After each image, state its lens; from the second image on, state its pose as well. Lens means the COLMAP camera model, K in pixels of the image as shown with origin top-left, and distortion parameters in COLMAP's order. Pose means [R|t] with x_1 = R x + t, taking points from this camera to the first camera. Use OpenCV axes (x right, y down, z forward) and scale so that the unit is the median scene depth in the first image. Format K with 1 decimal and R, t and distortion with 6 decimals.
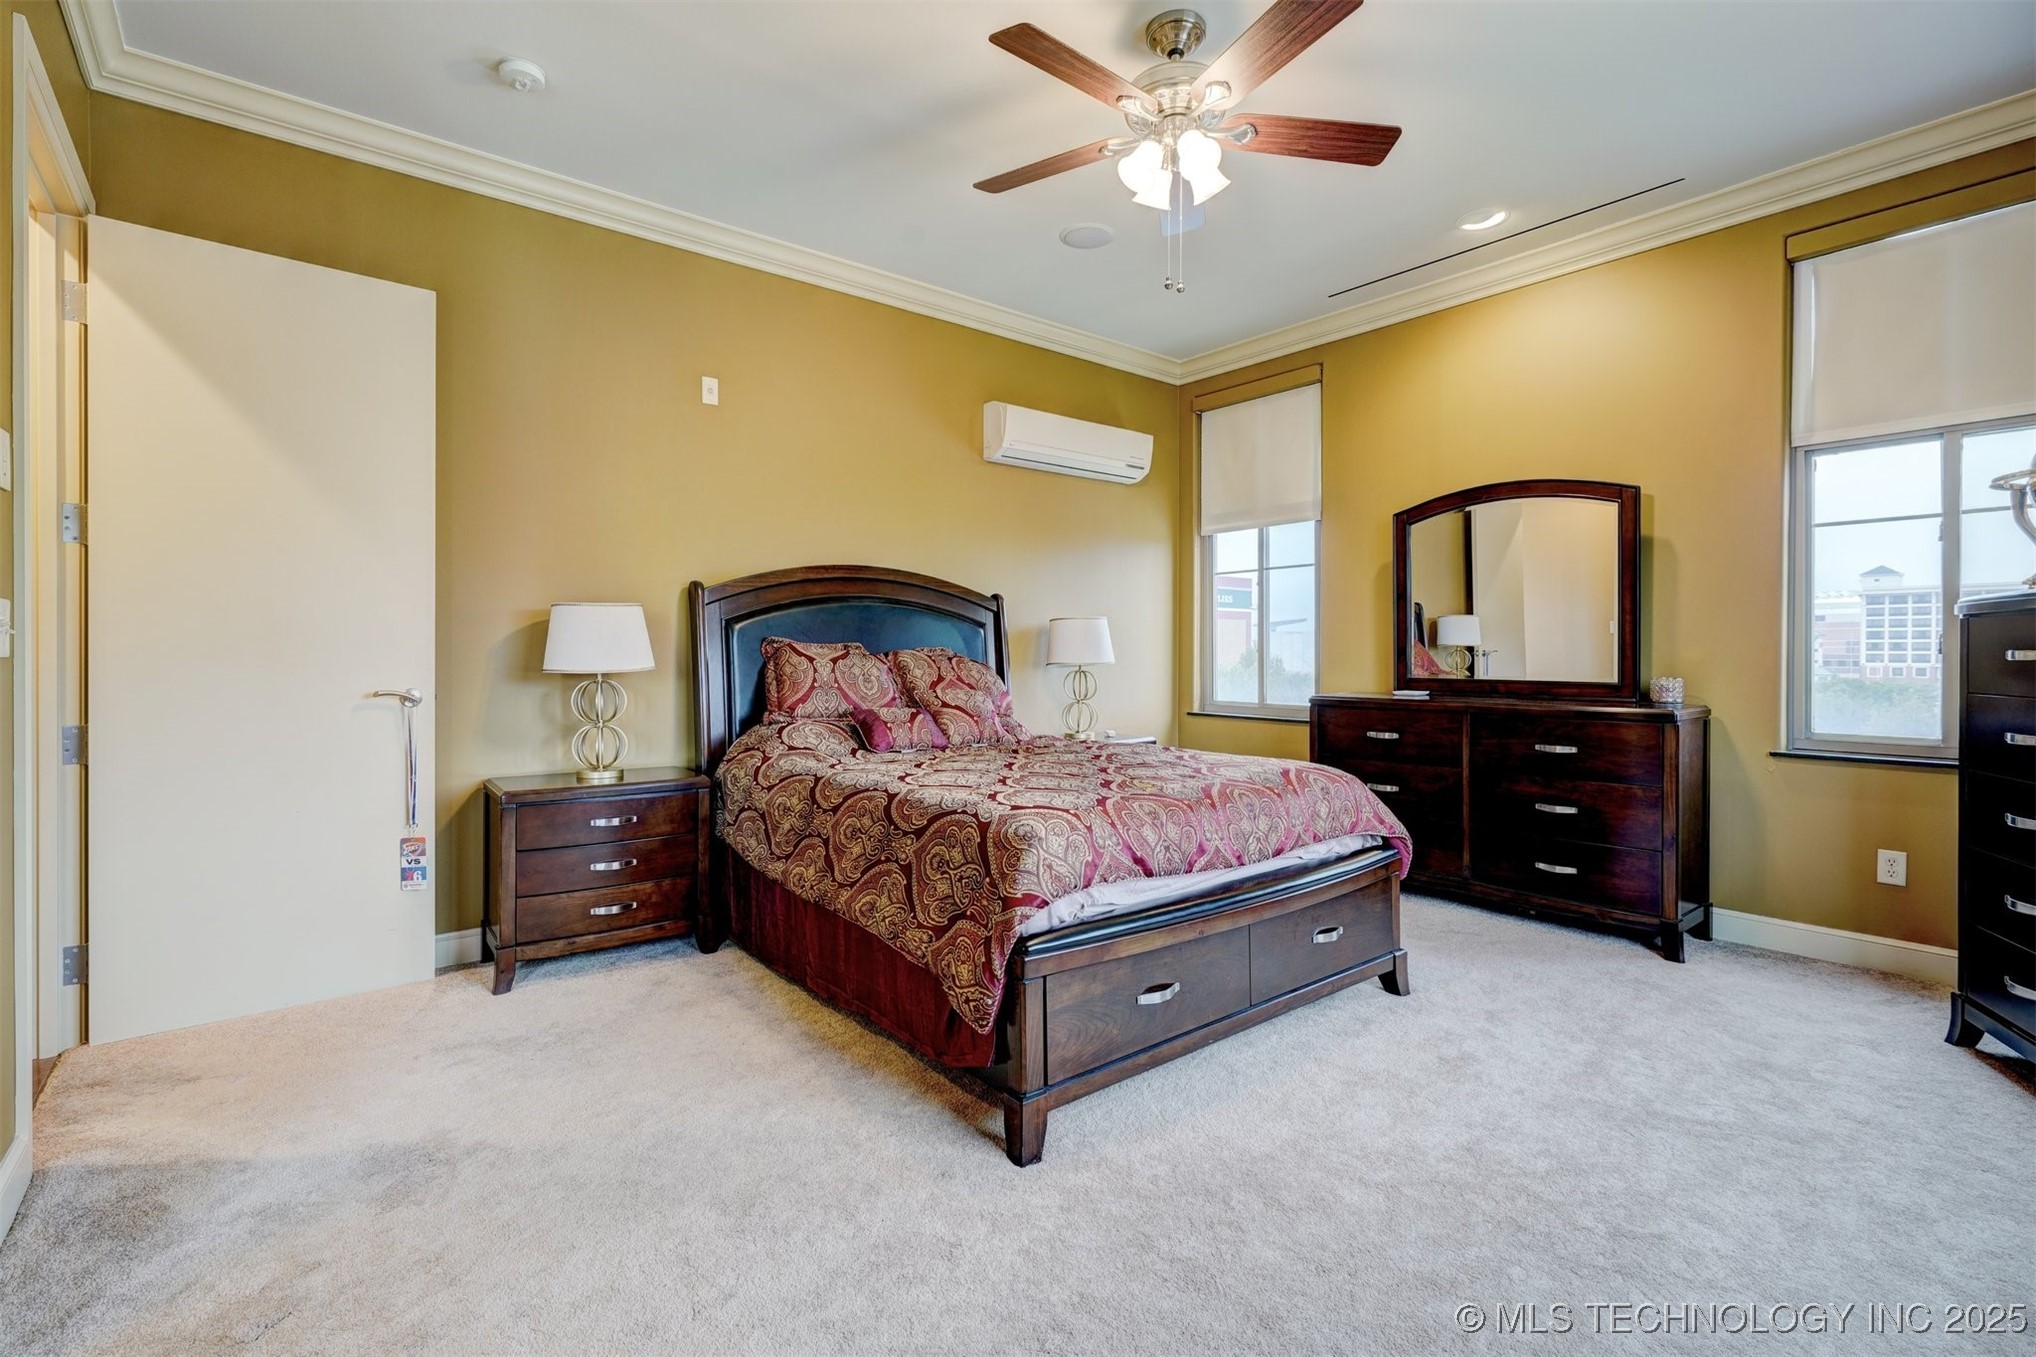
lens RADIAL K [[921.8, 0, 1010.5], [0, 921.8, 661.0], [0, 0, 1]] dist [-0.005753, 0.002441]
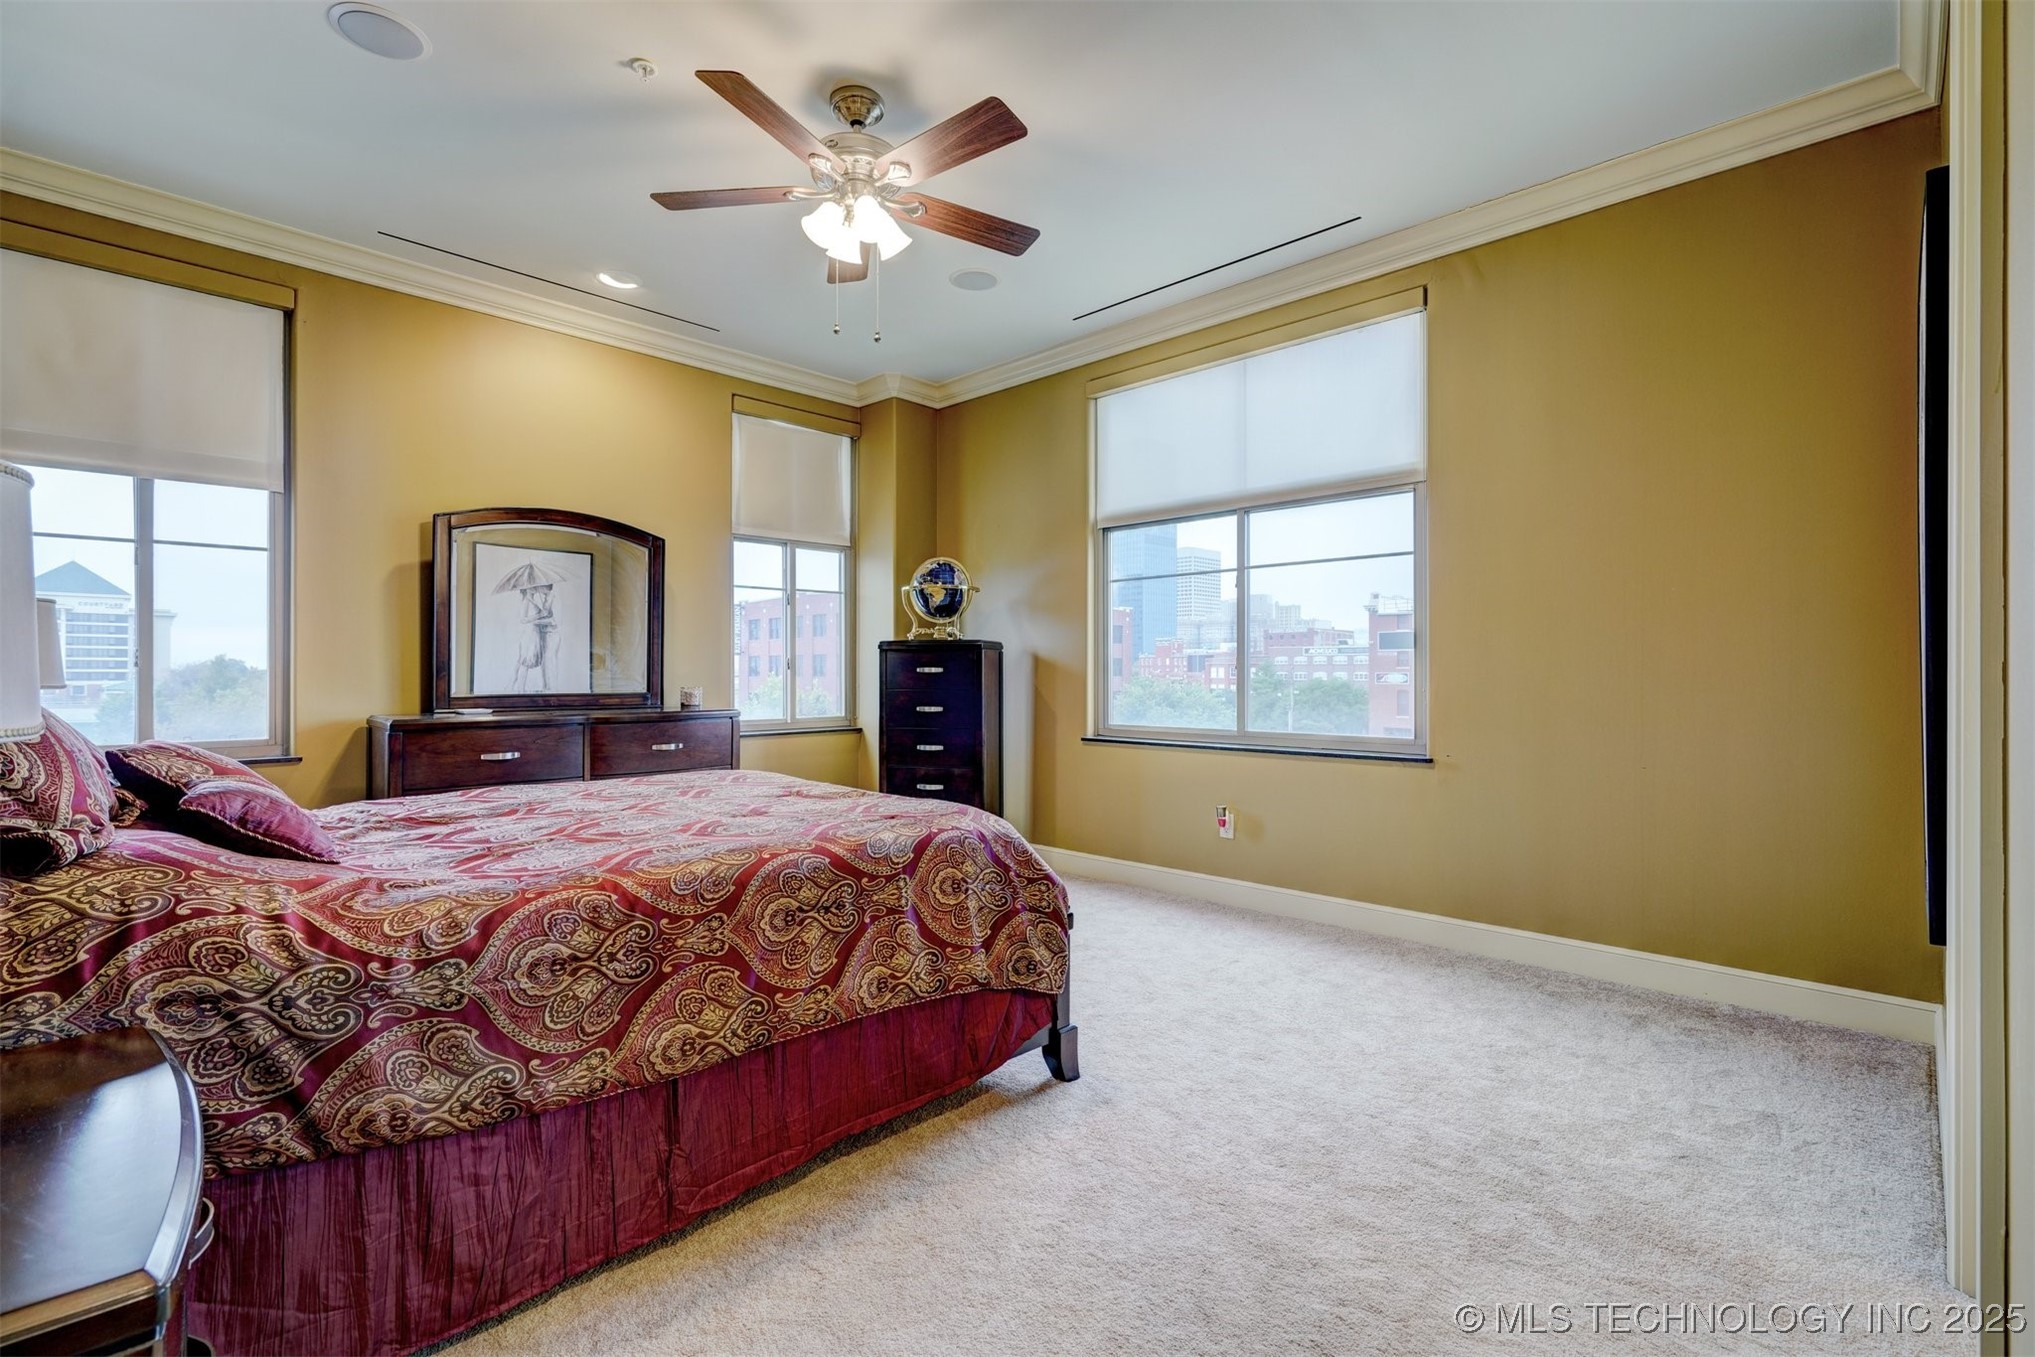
lens RADIAL K [[921.3, 0, 1006.2], [0, 921.3, 664.8], [0, 0, 1]] dist [-0.005753, 0.002441]
pose [[-0.099169, 0.005370, 0.995056, -0.639863], [0.005215, 0.999975, -0.004877, -0.005065], [-0.995057, 0.004706, -0.099194, 0.642929]]
